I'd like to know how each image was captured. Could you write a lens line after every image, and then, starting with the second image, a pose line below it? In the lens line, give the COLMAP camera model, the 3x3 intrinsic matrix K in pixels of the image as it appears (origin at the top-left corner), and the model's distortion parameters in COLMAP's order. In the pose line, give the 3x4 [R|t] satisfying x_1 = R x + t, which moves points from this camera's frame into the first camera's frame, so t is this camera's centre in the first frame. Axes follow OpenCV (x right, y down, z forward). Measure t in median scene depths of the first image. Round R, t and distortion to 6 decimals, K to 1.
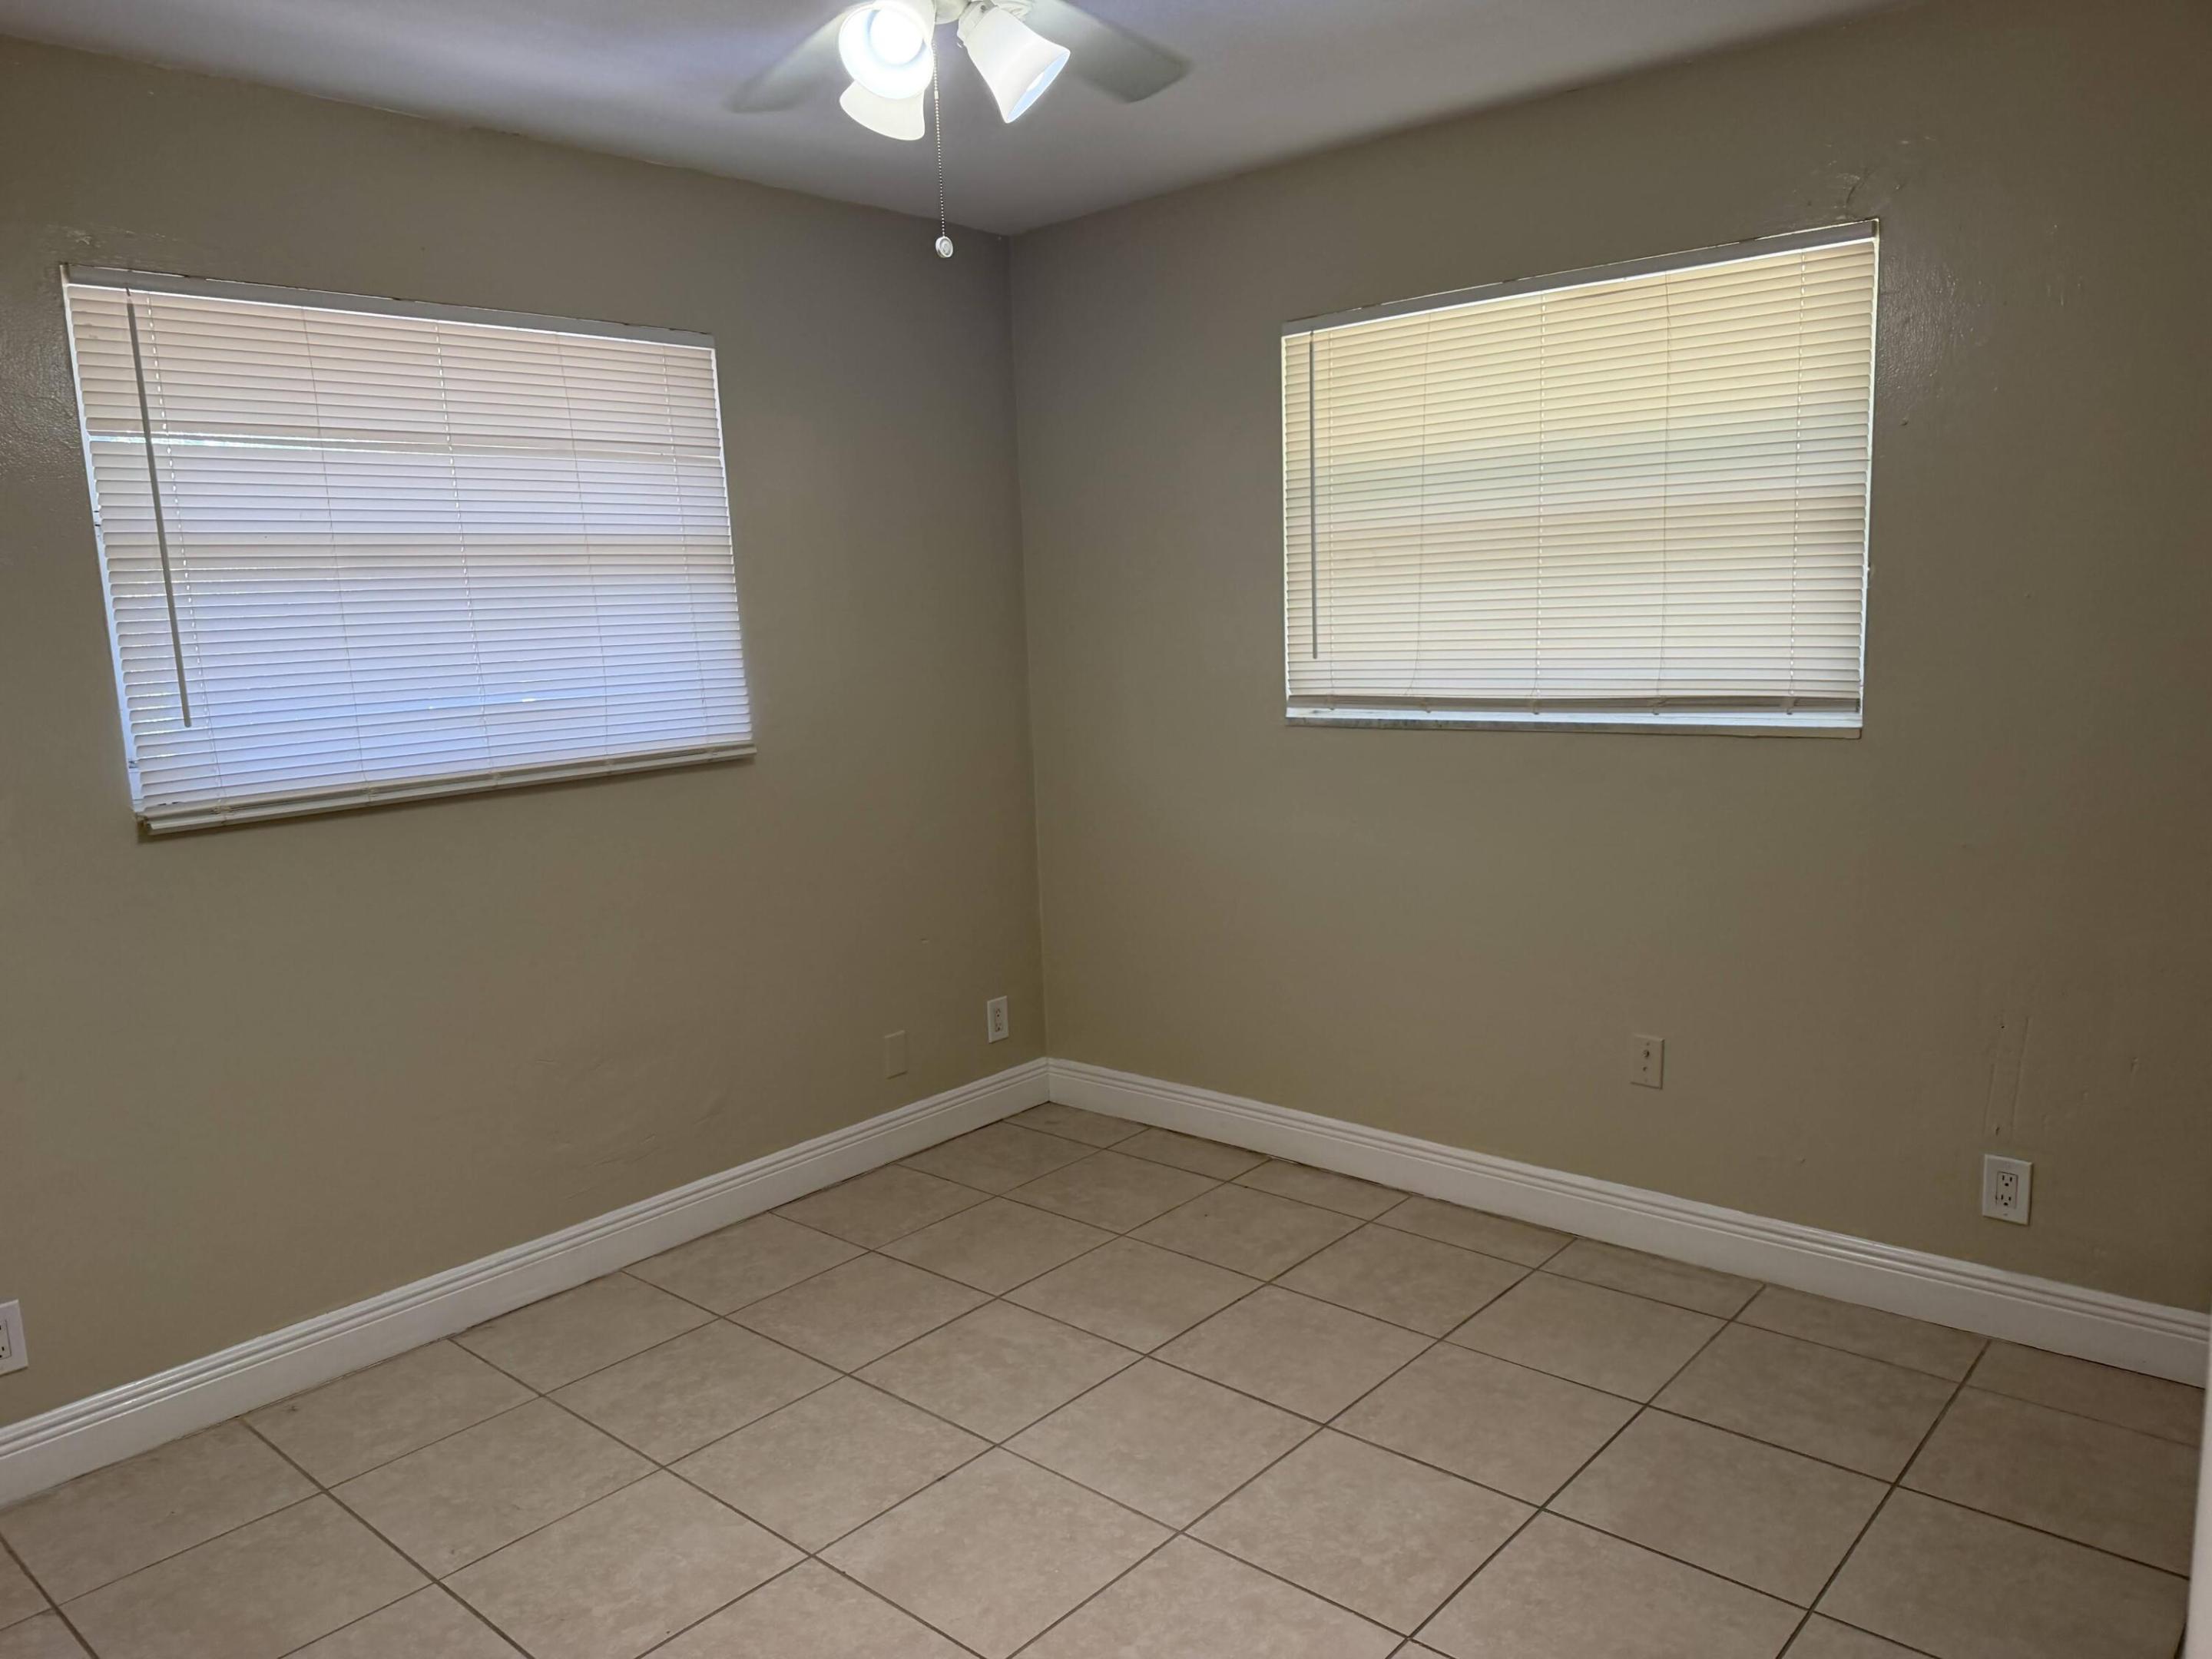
lens RADIAL K [[1570.3, 0, 1097.1], [0, 1570.3, 839.9], [0, 0, 1]] dist [0.011954, -0.006018]
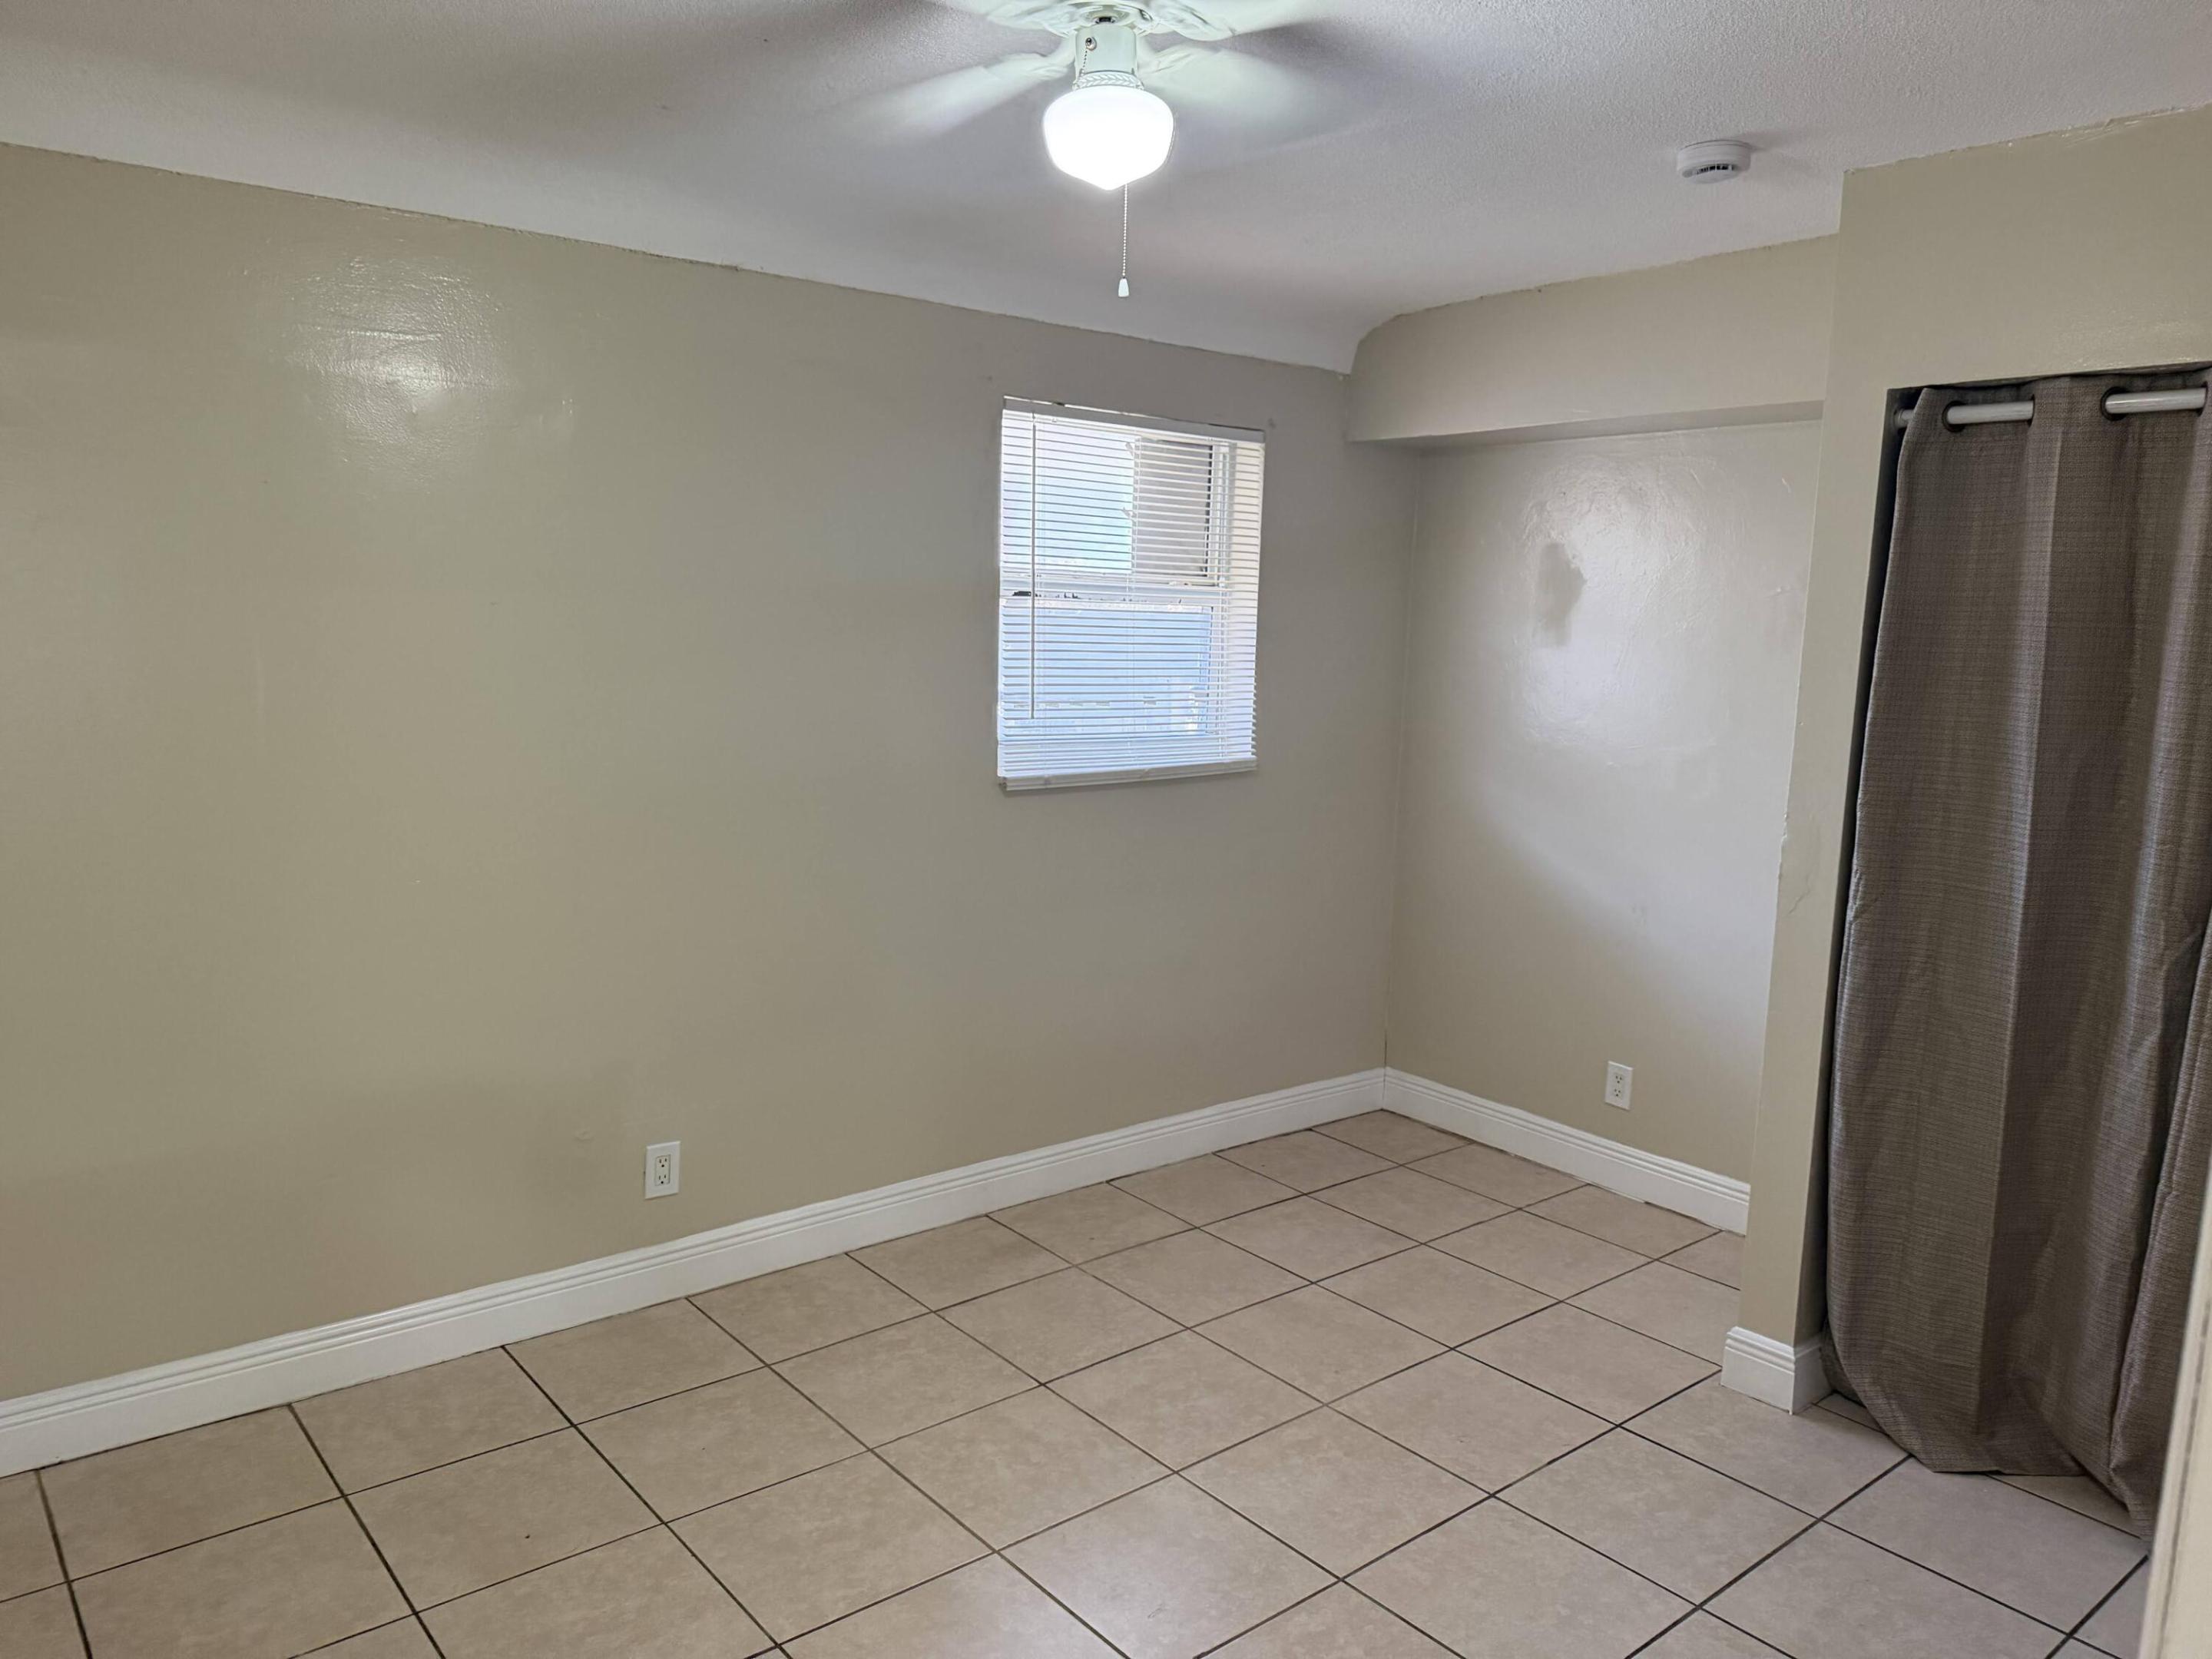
lens RADIAL K [[1570.3, 0, 1101.4], [0, 1570.3, 847.4], [0, 0, 1]] dist [0.011954, -0.006018]
pose [[0.988637, 0.083055, -0.125293, -0.104365], [-0.085906, 0.996149, -0.017518, 0.020647], [0.123356, 0.028083, 0.991965, -0.129645]]
